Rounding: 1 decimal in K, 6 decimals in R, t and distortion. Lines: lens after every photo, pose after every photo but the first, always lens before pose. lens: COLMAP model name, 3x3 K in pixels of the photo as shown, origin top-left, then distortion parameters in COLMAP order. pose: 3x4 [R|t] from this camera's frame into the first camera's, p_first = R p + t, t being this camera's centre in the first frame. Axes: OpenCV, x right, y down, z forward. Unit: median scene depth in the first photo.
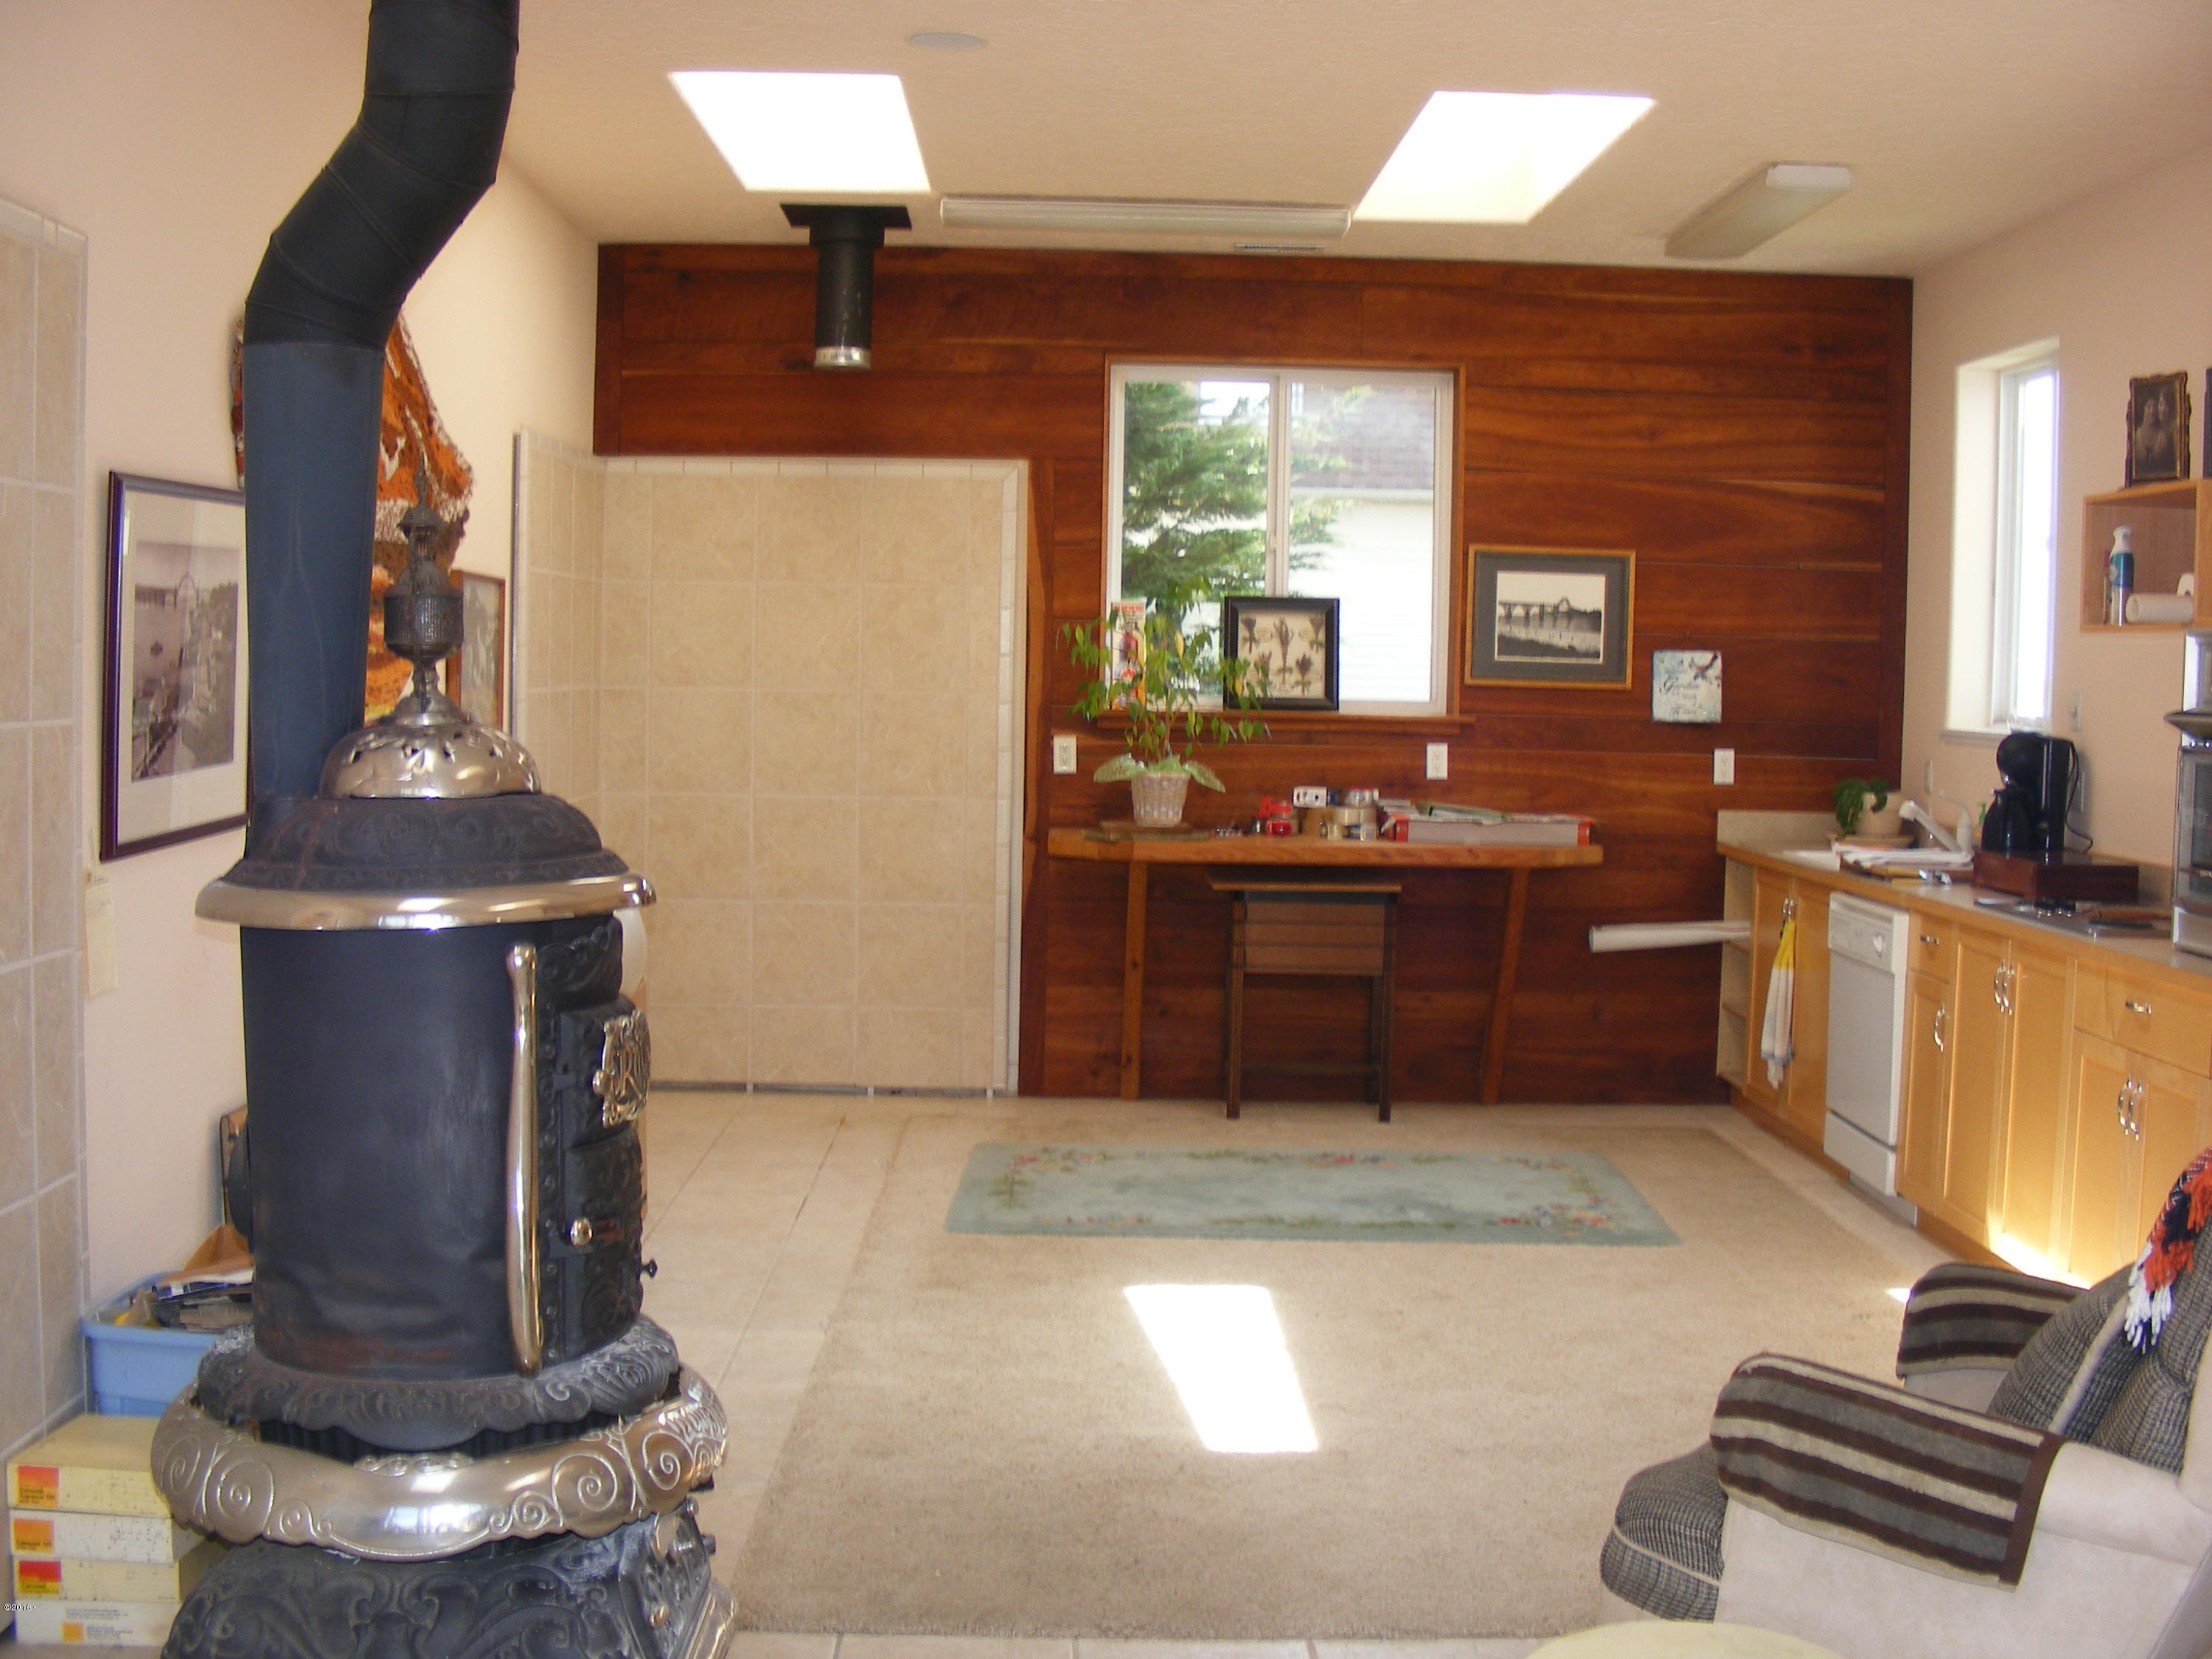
lens RADIAL K [[2501.4, 0, 1106.0], [0, 2501.4, 829.5], [0, 0, 1]] dist [-0.251321, 0.252357]
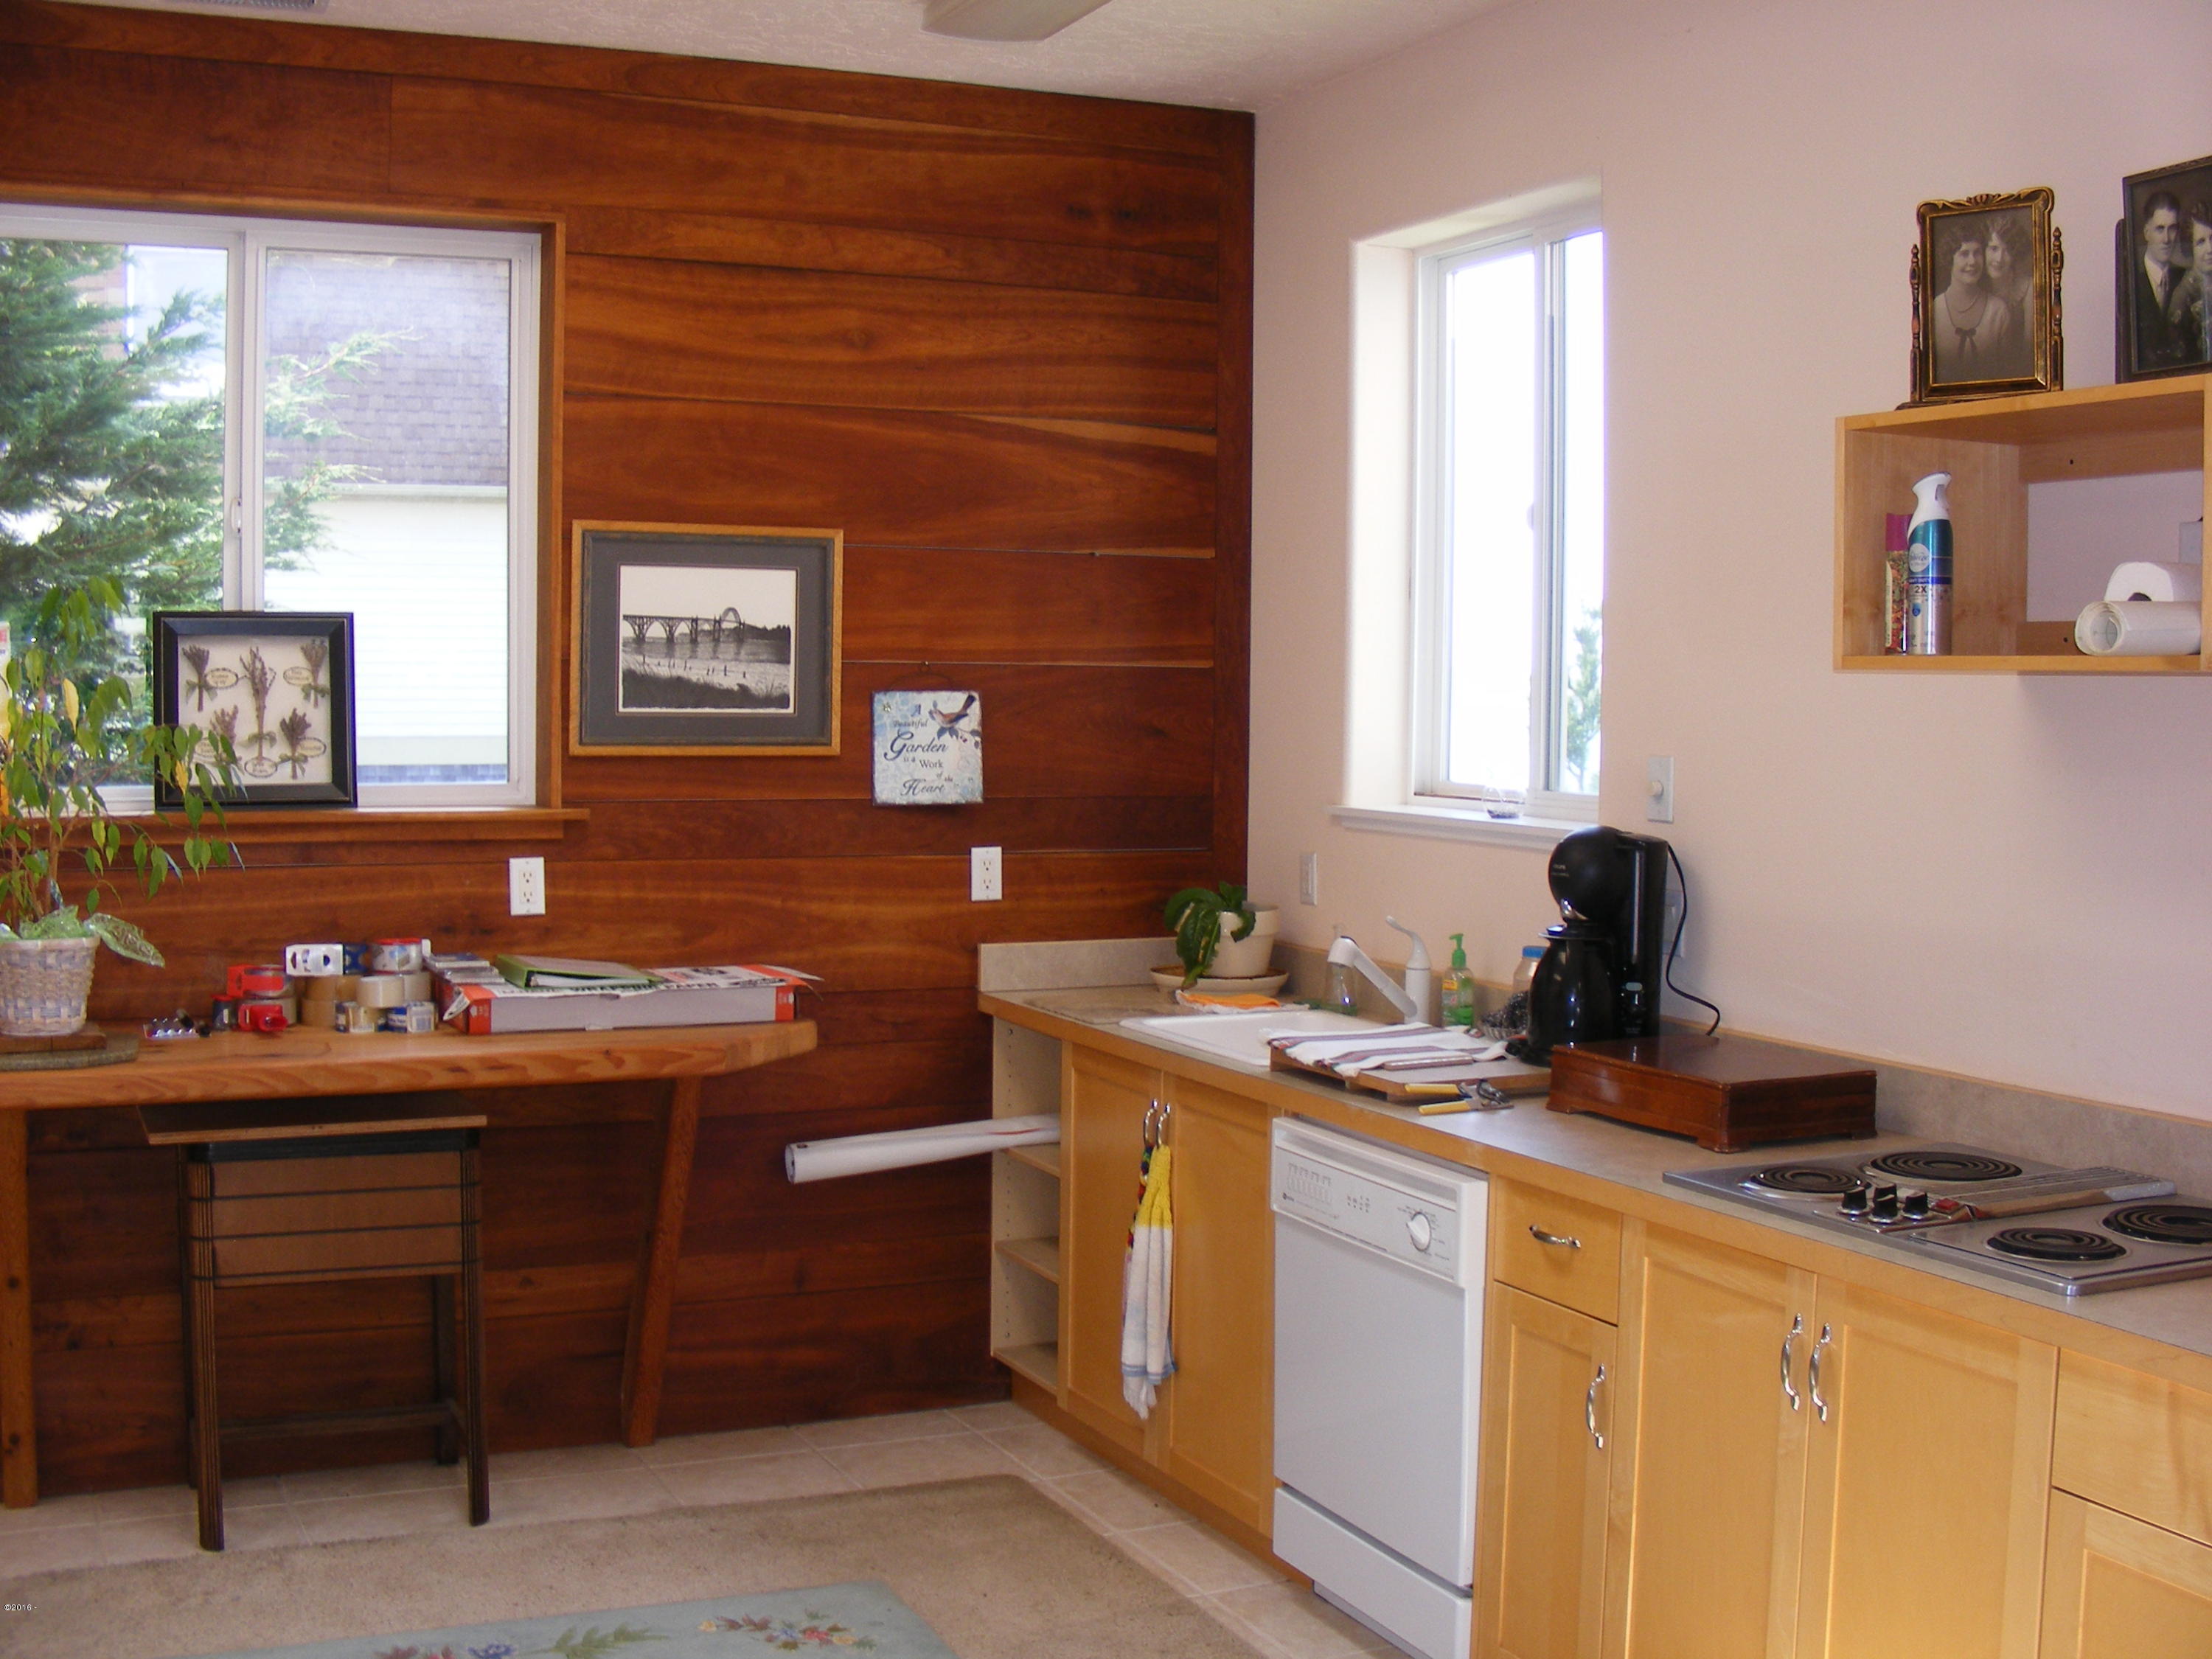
lens RADIAL K [[2501.4, 0, 1106.0], [0, 2501.4, 829.5], [0, 0, 1]] dist [-0.251321, 0.252357]
pose [[0.913944, -0.034126, 0.404403, 0.021855], [0.035025, 0.999373, 0.005177, -0.039313], [-0.404326, 0.009433, 0.914566, 0.408884]]
